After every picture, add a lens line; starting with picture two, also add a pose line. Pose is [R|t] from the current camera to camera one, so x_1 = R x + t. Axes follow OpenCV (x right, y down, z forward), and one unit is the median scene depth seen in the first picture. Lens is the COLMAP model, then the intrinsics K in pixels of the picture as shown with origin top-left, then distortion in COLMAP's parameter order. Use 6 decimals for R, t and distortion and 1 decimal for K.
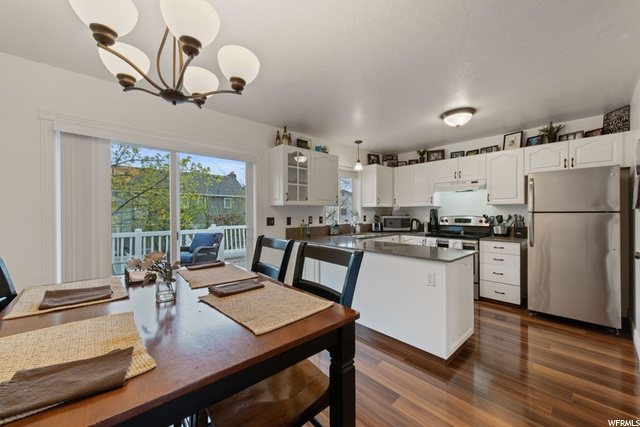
lens RADIAL K [[255.9, 0, 317.2], [0, 255.9, 212.8], [0, 0, 1]] dist [0.010980, -0.001105]
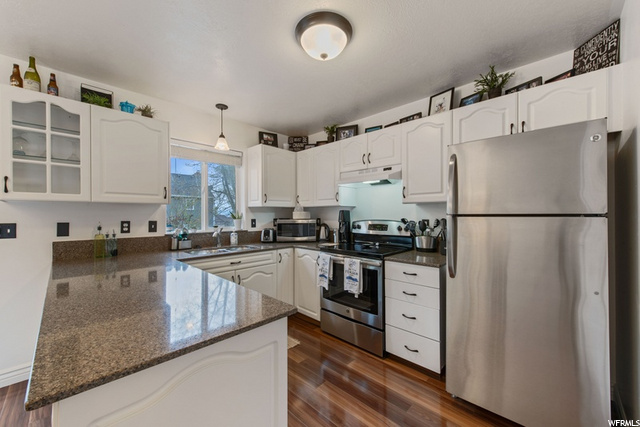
lens RADIAL K [[255.9, 0, 316.0], [0, 255.9, 214.2], [0, 0, 1]] dist [0.010980, -0.001105]
pose [[0.998304, 0.002853, 0.058142, 0.401885], [-0.002680, 0.999992, -0.003045, -0.001202], [-0.058151, 0.002884, 0.998304, 0.368873]]
